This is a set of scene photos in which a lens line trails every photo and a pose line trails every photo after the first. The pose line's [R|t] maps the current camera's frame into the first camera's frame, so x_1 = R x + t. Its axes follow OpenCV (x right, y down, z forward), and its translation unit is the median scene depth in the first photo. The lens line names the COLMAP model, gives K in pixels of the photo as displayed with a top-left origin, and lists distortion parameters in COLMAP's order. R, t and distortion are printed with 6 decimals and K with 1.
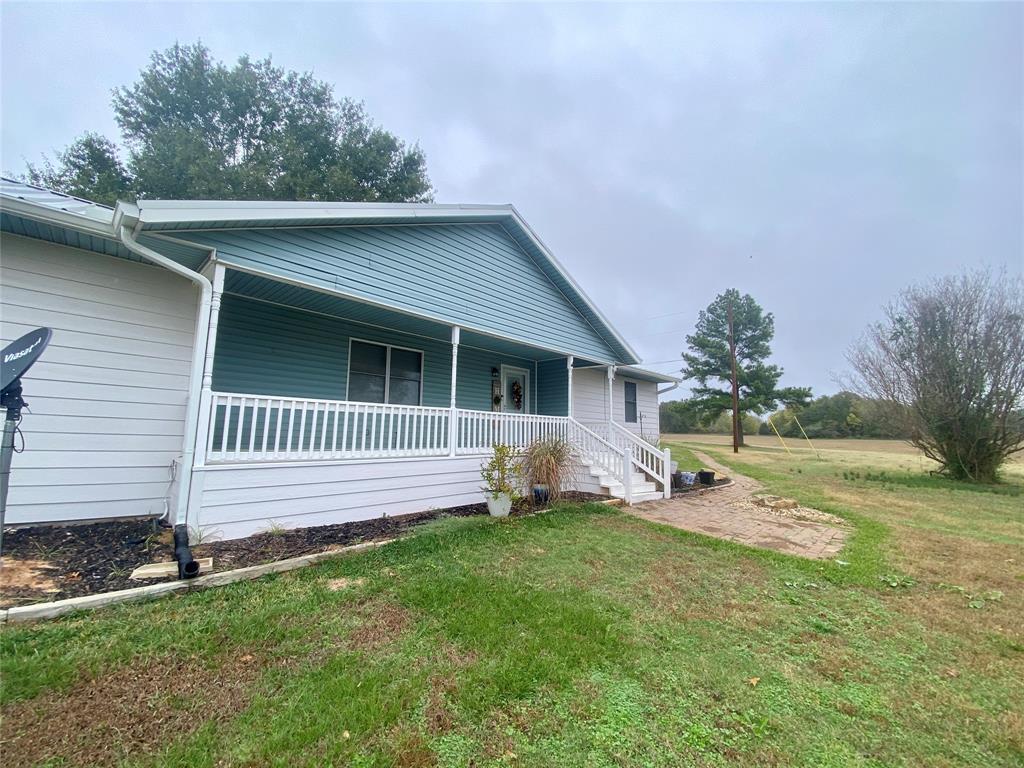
lens RADIAL K [[410.8, 0, 514.7], [0, 410.8, 388.6], [0, 0, 1]] dist [0.033134, -0.029910]
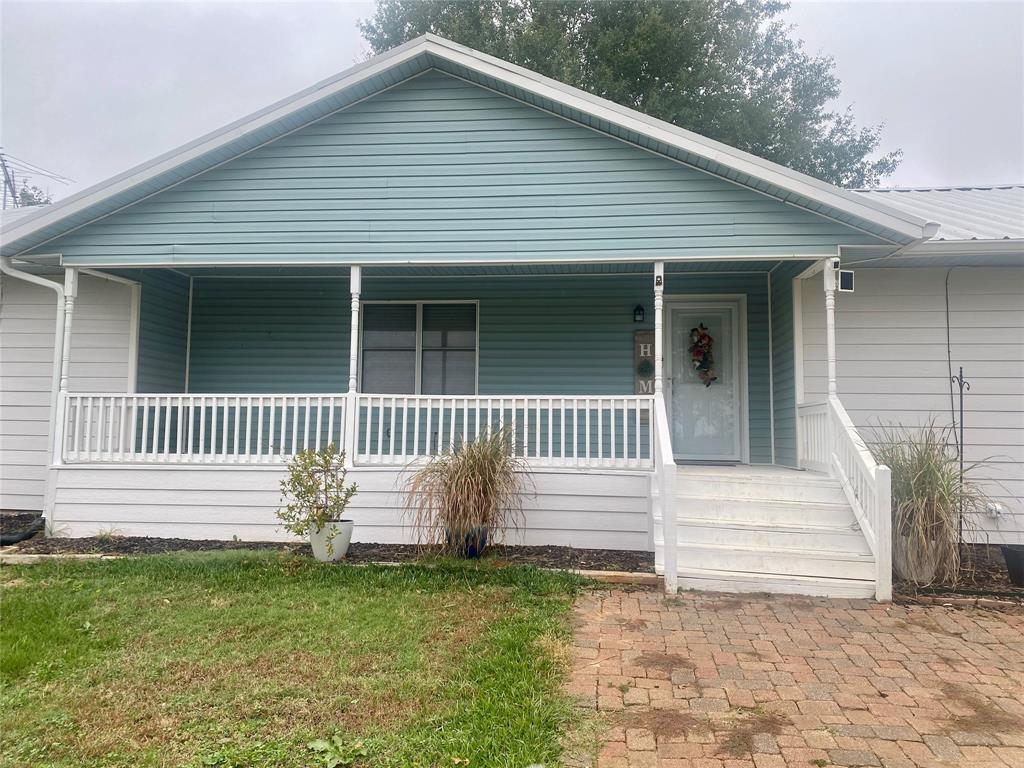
lens RADIAL K [[778.8, 0, 512.0], [0, 778.8, 384.0], [0, 0, 1]] dist [0.001351, 0.002655]
pose [[0.612755, -0.067005, -0.787427, 0.979029], [0.091048, 0.995750, -0.013880, 0.073576], [0.785011, -0.063189, 0.616251, 0.445772]]
